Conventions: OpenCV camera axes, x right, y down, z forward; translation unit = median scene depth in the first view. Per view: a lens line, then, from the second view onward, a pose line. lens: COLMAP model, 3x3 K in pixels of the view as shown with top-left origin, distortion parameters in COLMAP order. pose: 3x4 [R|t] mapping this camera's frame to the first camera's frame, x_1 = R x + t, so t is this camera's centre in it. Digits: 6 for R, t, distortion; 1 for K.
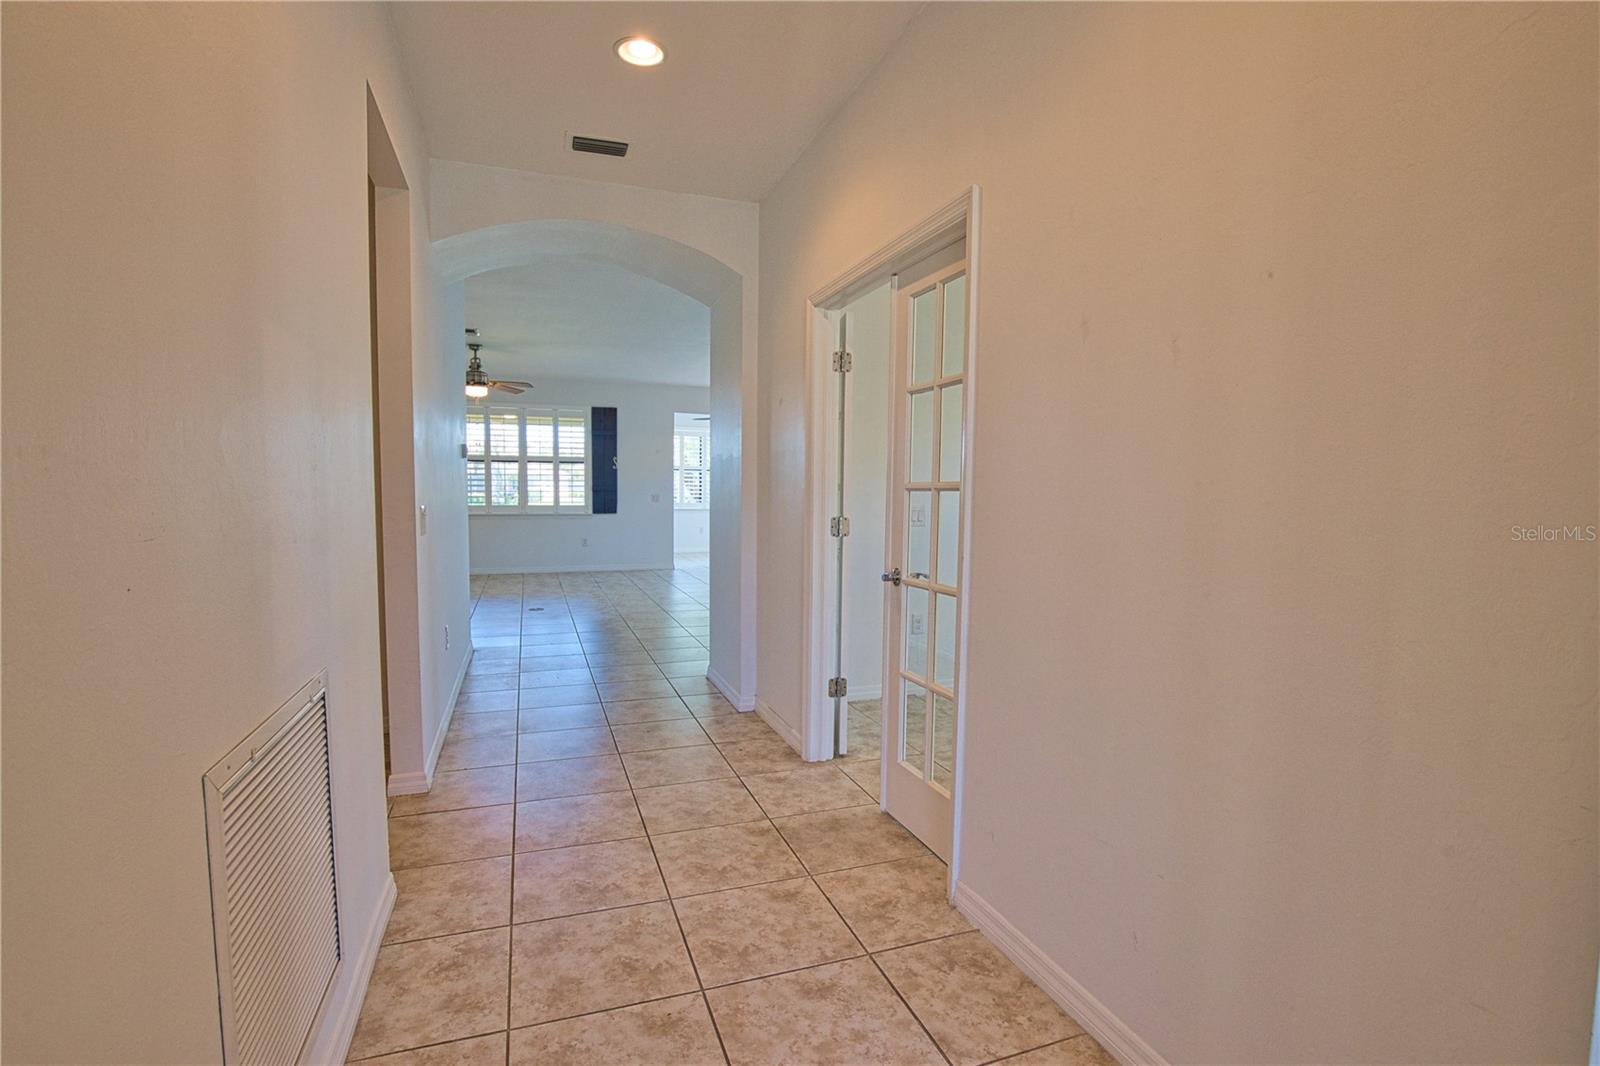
lens RADIAL K [[749.6, 0, 793.8], [0, 749.6, 529.5], [0, 0, 1]] dist [-0.033448, 0.005350]
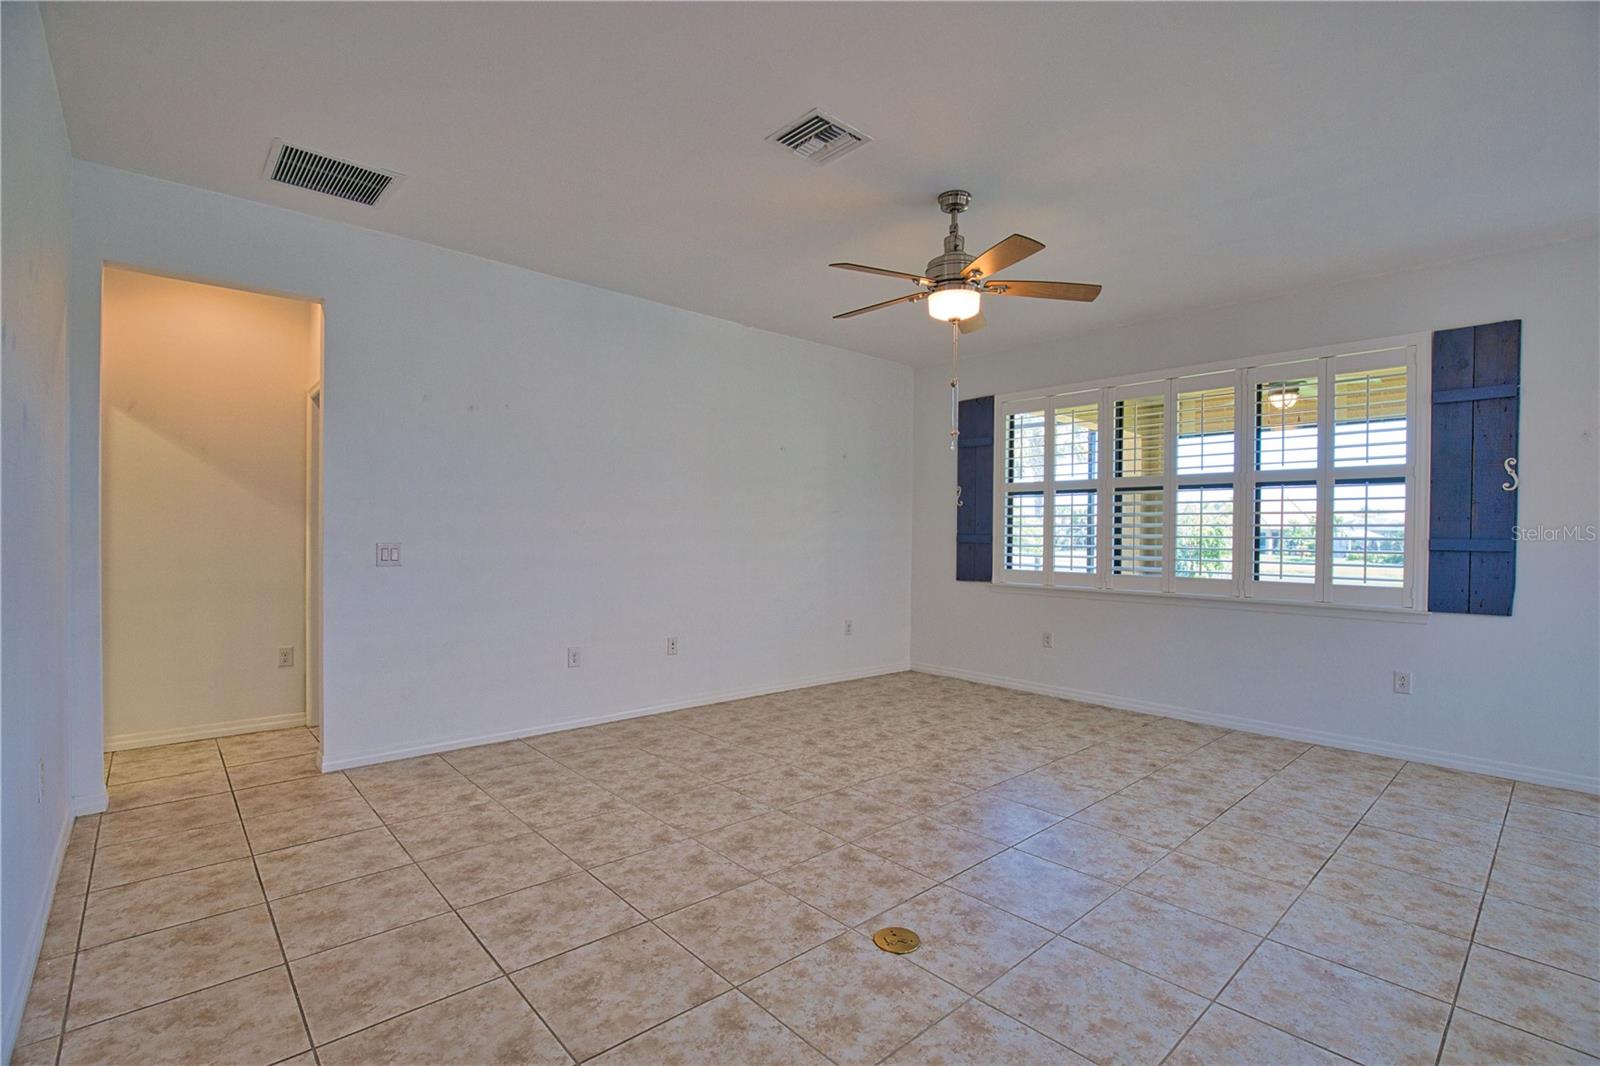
lens RADIAL K [[731.2, 0, 812.4], [0, 731.2, 548.2], [0, 0, 1]] dist [-0.035384, 0.006991]
pose [[0.398128, 0.015084, -0.917206, -0.061870], [-0.061095, 0.998081, -0.010105, -0.030798], [0.915293, 0.060060, 0.398285, 0.570859]]
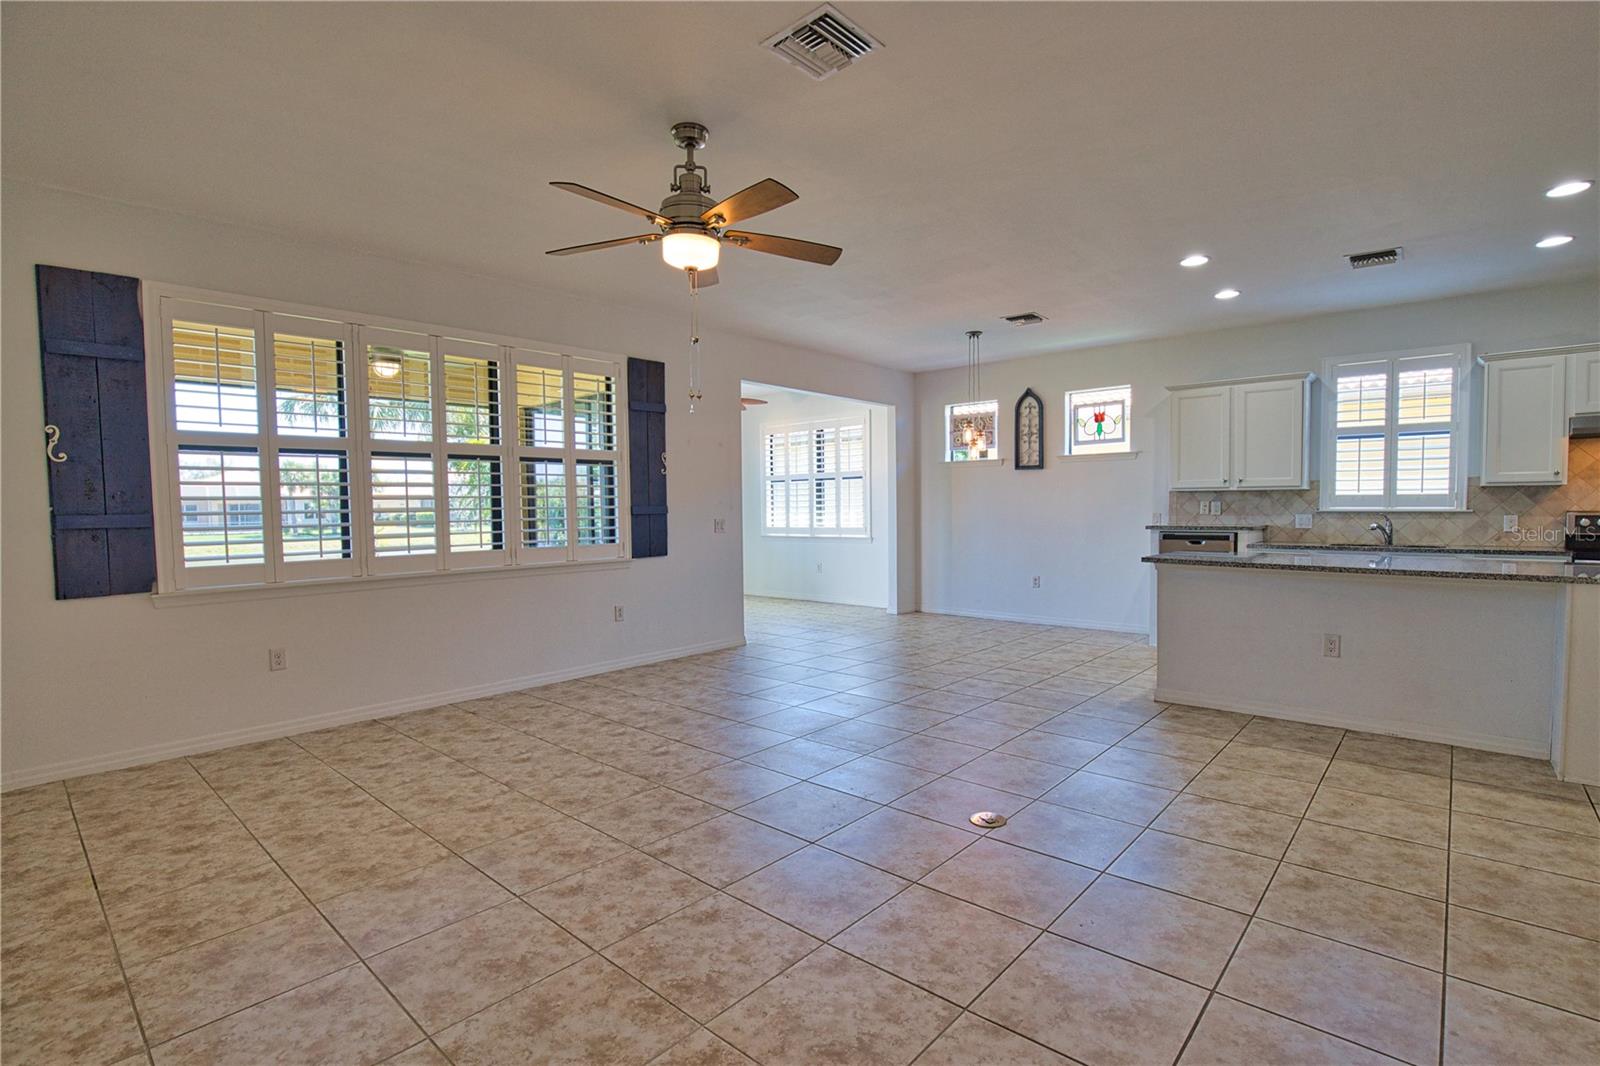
lens RADIAL K [[749.6, 0, 824.9], [0, 749.6, 545.7], [0, 0, 1]] dist [-0.033448, 0.005350]
pose [[0.867350, -0.044404, 0.495713, -0.414300], [0.046043, 0.998900, 0.008917, -0.028964], [-0.495564, 0.015090, 0.868440, 0.474228]]
